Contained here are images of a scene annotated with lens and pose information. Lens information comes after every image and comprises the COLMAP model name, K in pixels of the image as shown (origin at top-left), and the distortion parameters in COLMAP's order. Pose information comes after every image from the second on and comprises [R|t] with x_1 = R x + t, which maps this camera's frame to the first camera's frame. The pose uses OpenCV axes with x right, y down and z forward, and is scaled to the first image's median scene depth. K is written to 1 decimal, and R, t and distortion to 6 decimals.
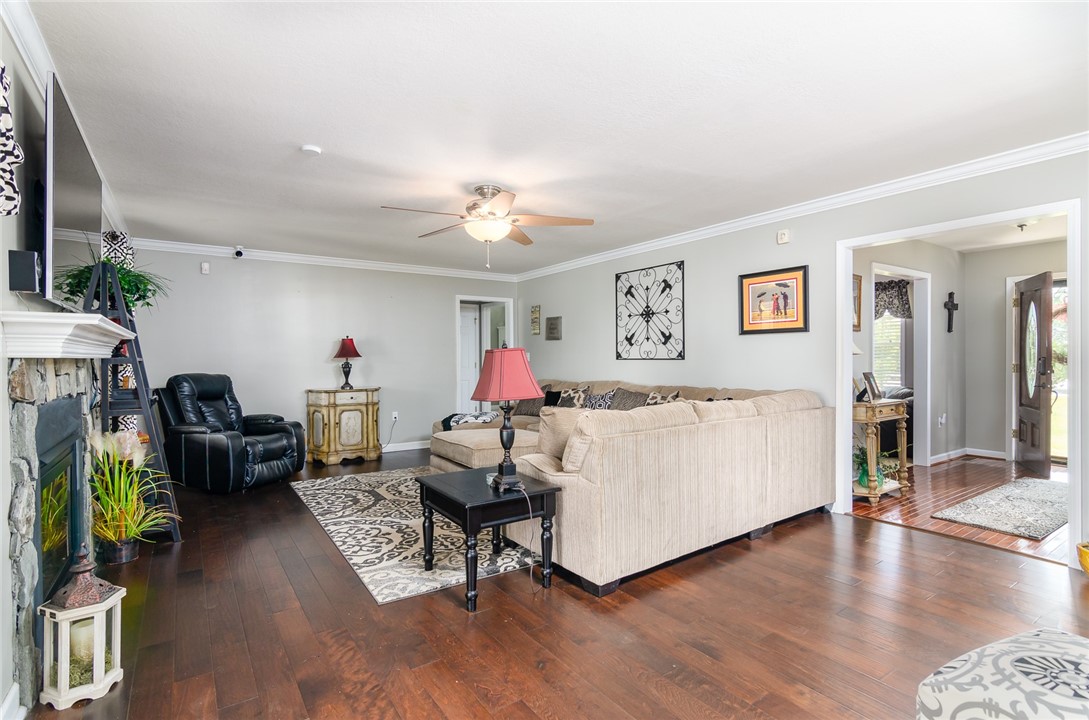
lens RADIAL K [[526.4, 0, 536.1], [0, 526.4, 353.8], [0, 0, 1]] dist [-0.002371, 0.001973]
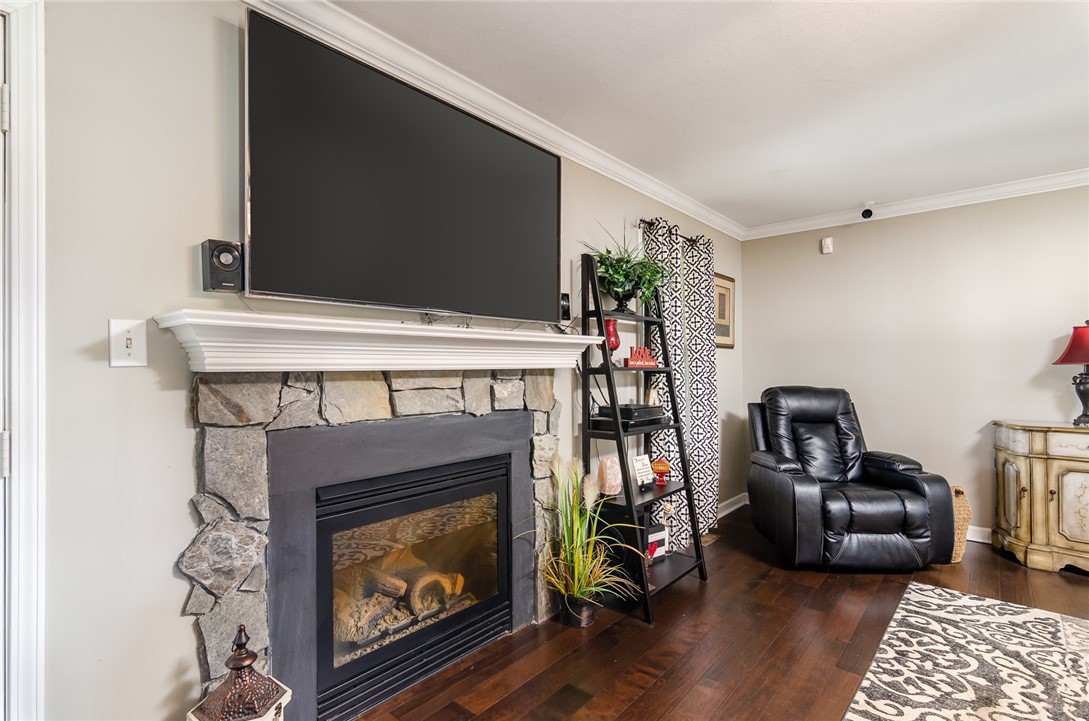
lens RADIAL K [[526.4, 0, 544.5], [0, 526.4, 362.1], [0, 0, 1]] dist [-0.002371, 0.001973]
pose [[0.267890, -0.002800, -0.963445, -0.015281], [0.011013, 0.999939, 0.000156, -0.000999], [0.963387, -0.010652, 0.267904, 0.403267]]
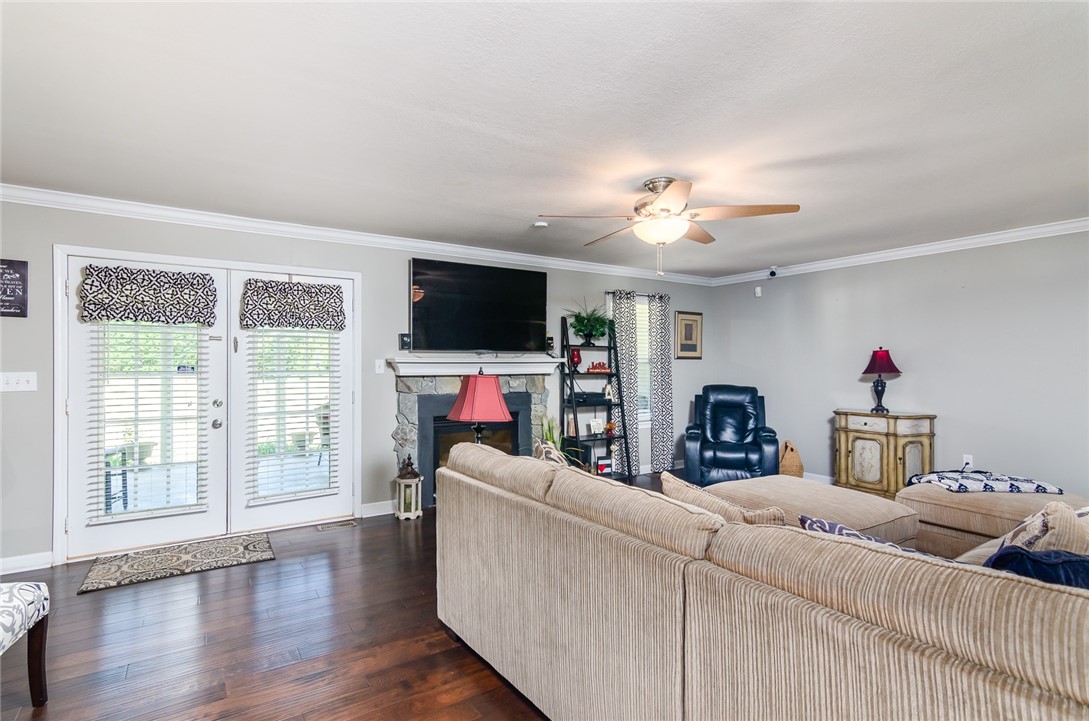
lens RADIAL K [[526.4, 0, 542.0], [0, 526.4, 359.0], [0, 0, 1]] dist [-0.002371, 0.001973]
pose [[-0.002851, 0.000006, -0.999996, 0.495448], [0.005340, 0.999986, -0.000009, -0.020837], [0.999982, -0.005340, -0.002851, 0.532065]]
